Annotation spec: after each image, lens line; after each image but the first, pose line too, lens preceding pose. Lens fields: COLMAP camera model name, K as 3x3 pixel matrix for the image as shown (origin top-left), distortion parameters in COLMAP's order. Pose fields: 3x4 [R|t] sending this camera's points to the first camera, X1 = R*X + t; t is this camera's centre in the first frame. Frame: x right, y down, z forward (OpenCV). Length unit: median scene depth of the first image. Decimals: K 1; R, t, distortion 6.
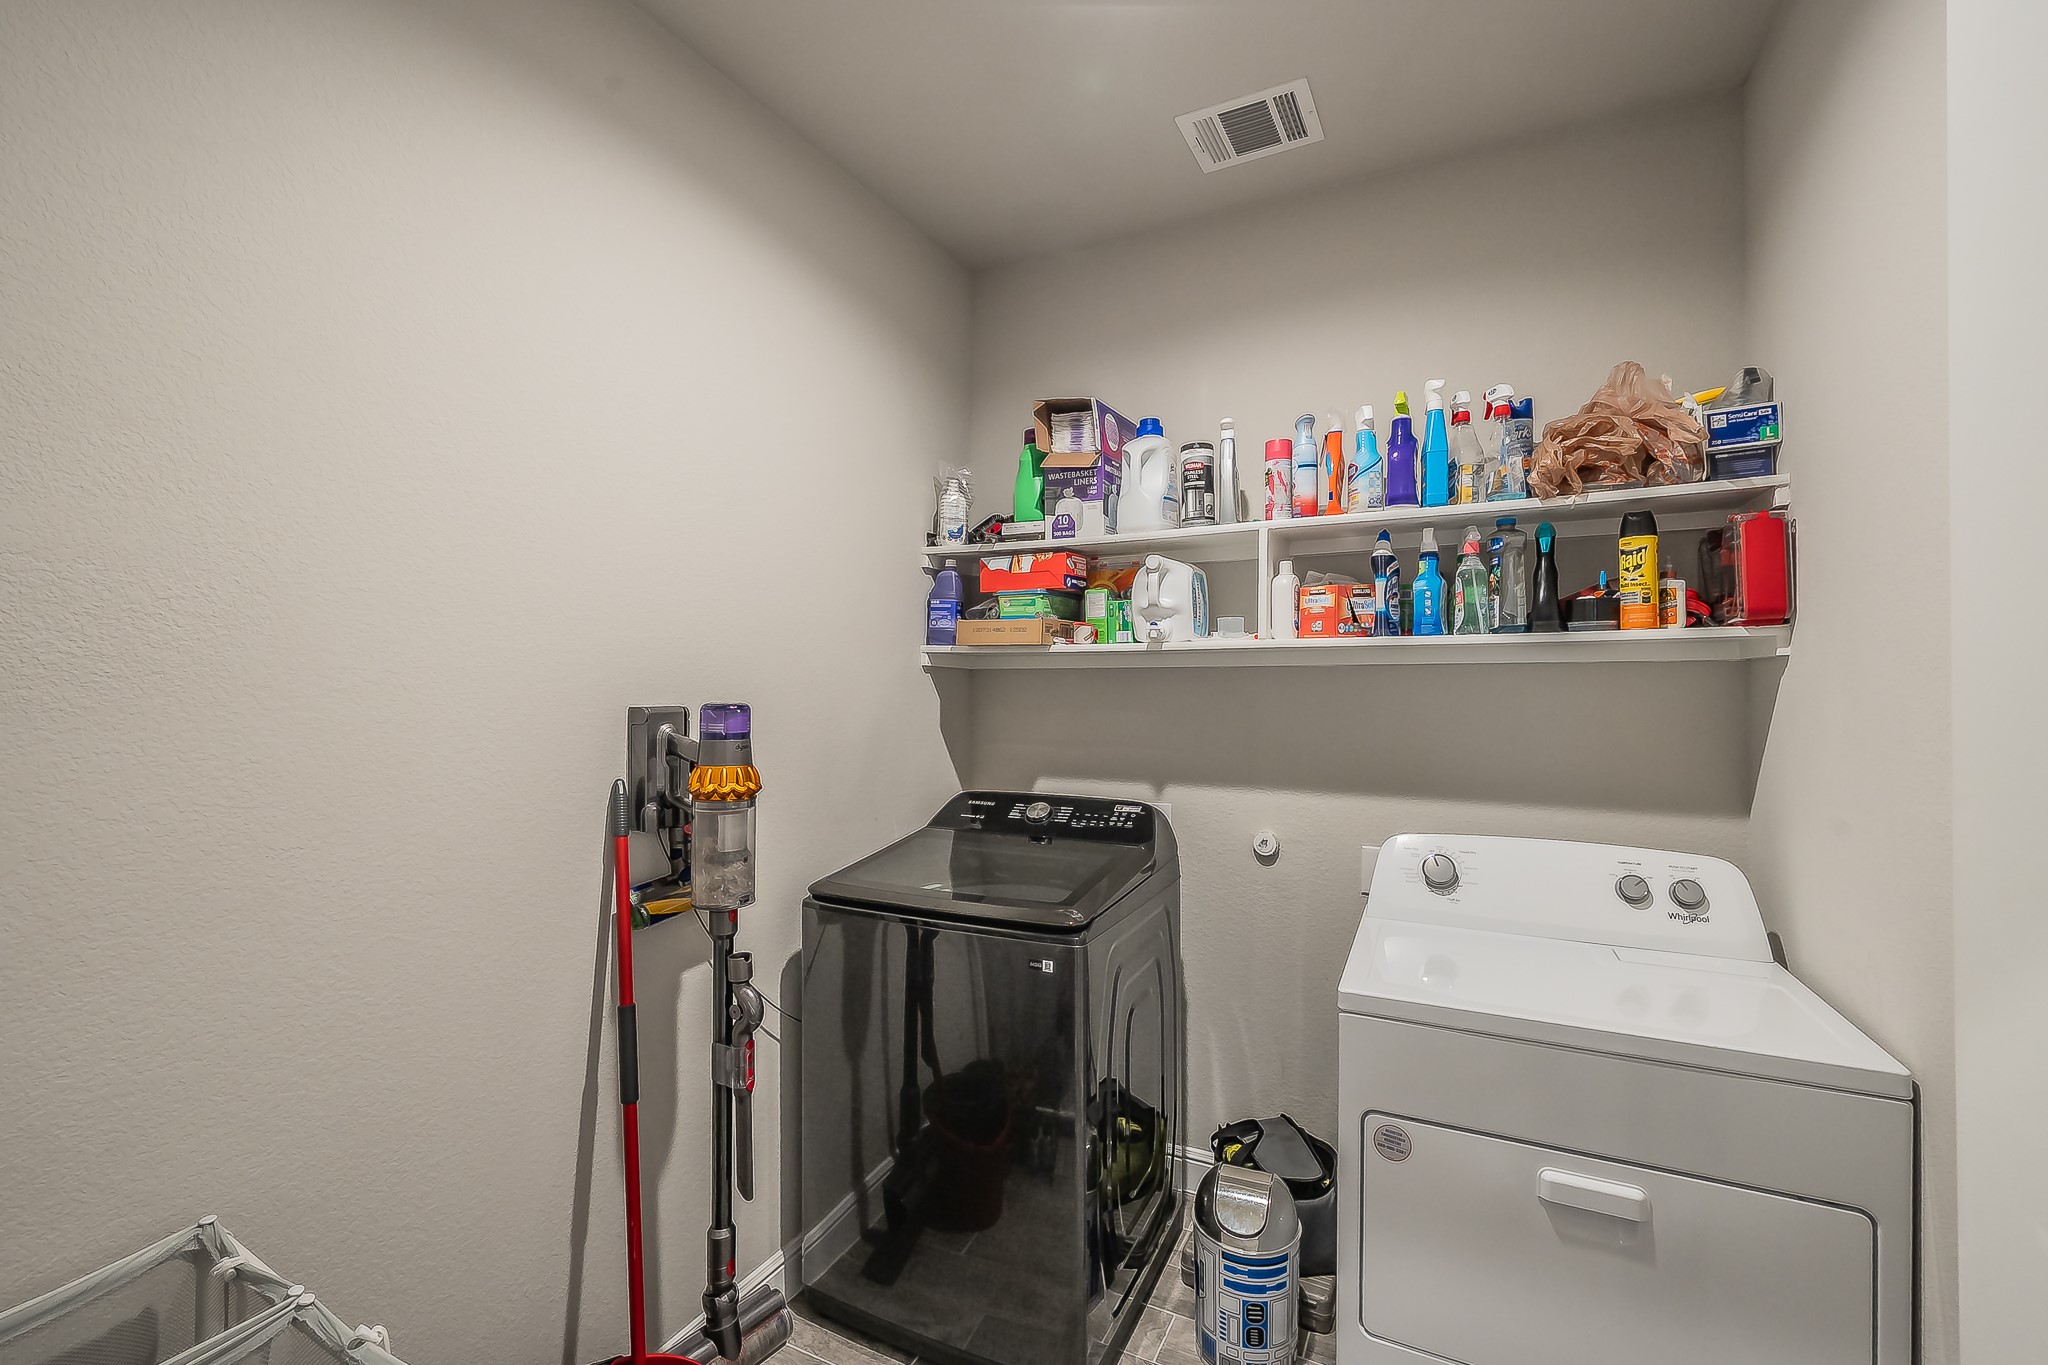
lens RADIAL K [[879.9, 0, 1030.9], [0, 879.9, 674.6], [0, 0, 1]] dist [-0.001286, 0.000003]
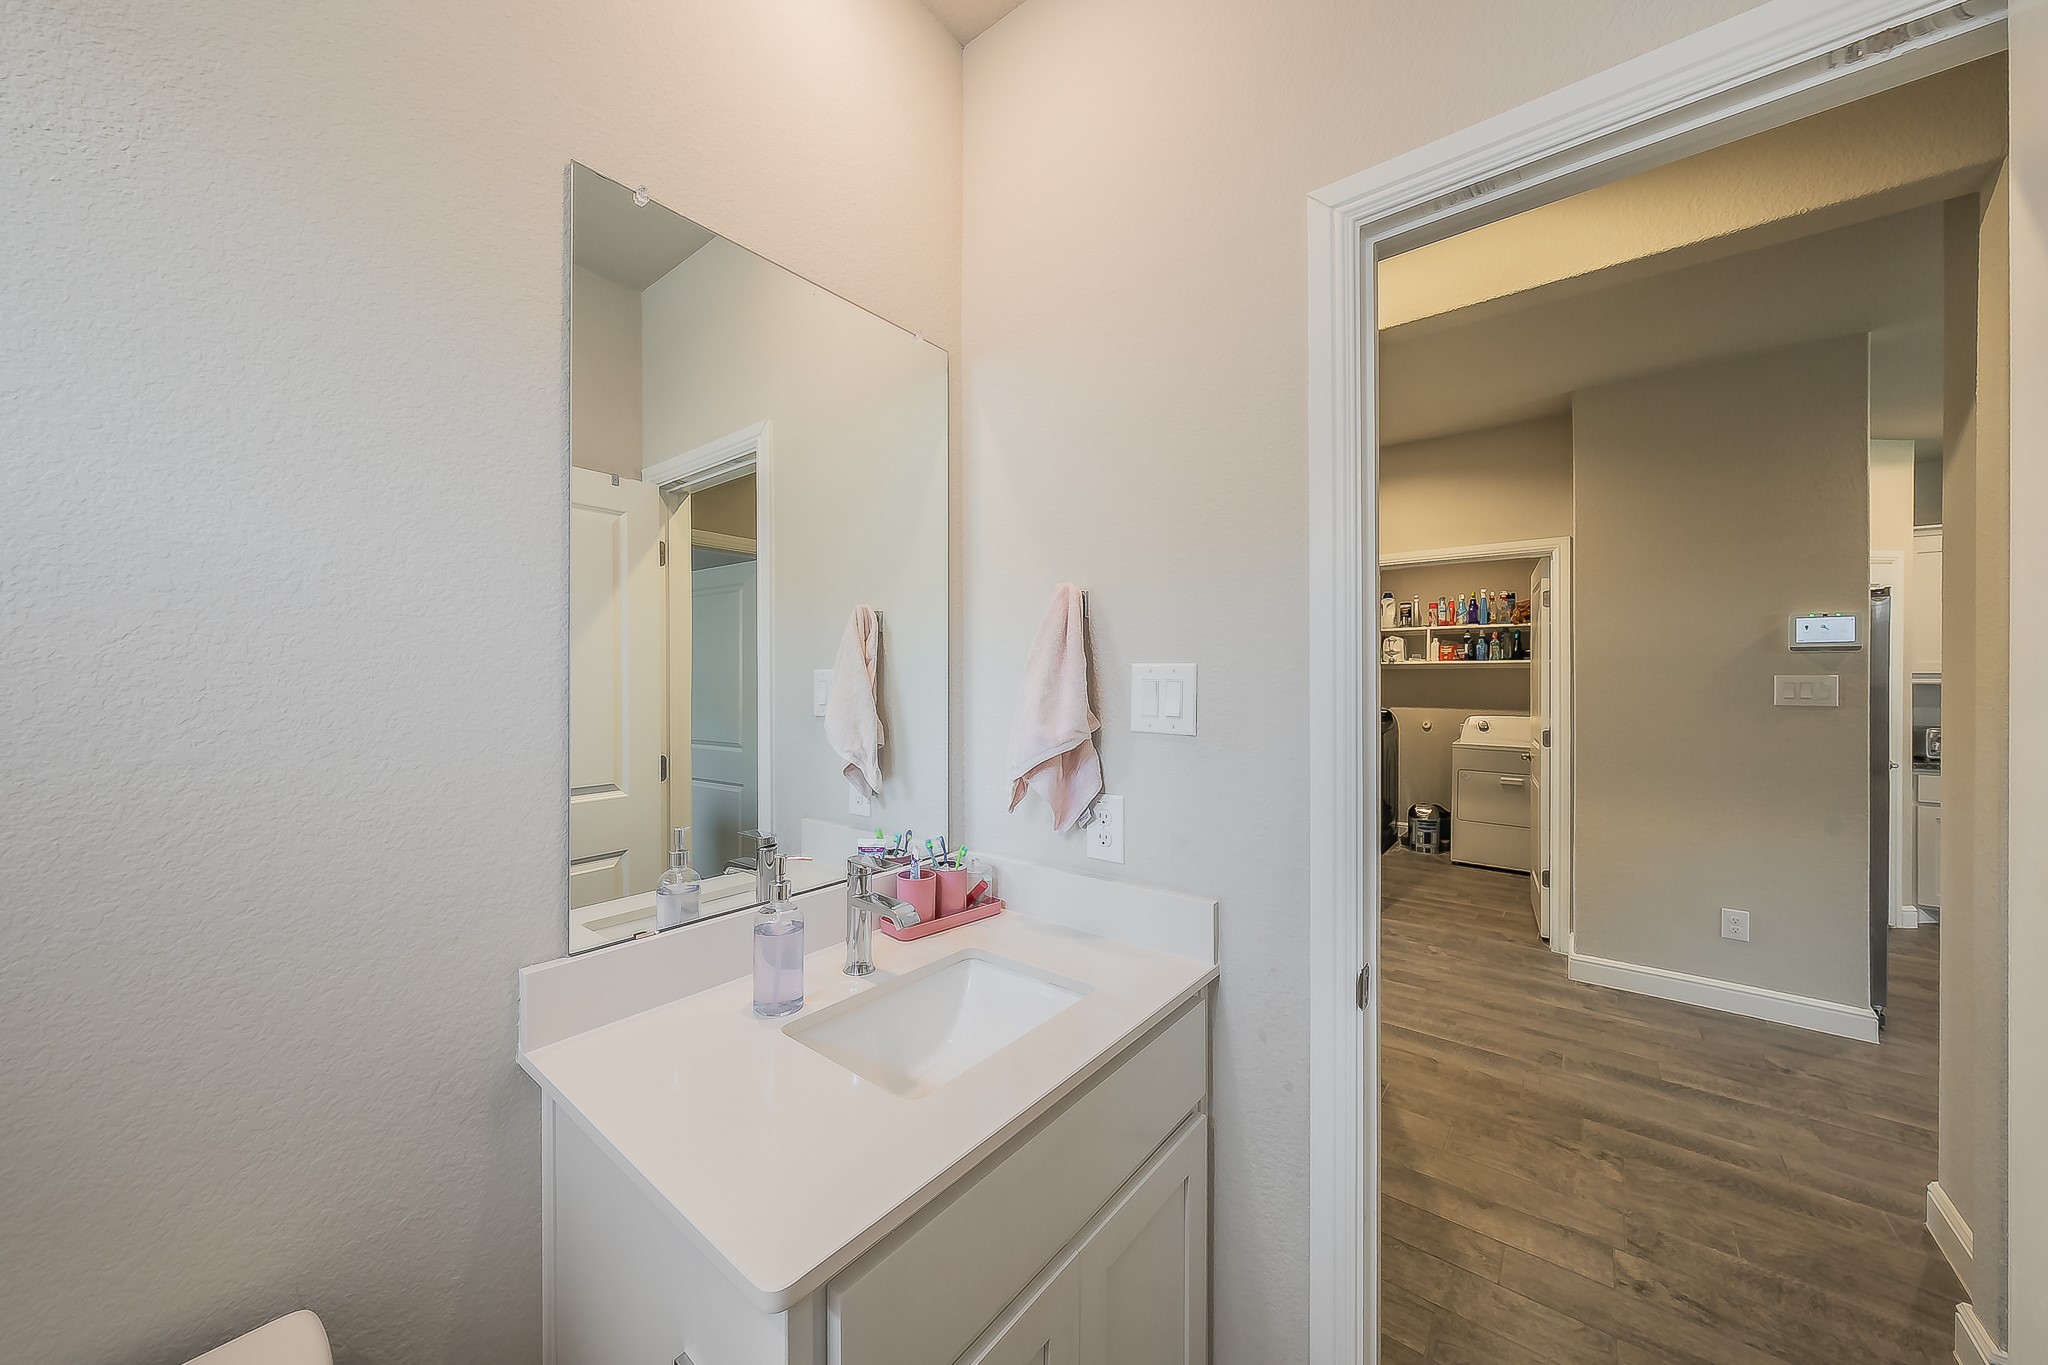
lens RADIAL K [[702.9, 0, 1005.7], [0, 702.9, 679.4], [0, 0, 1]] dist [0.001559, 0.000025]
pose [[0.974243, 0.011391, -0.225213, -0.750864], [-0.014079, 0.999847, -0.010333, 0.085001], [0.225061, 0.013237, 0.974255, -2.120248]]
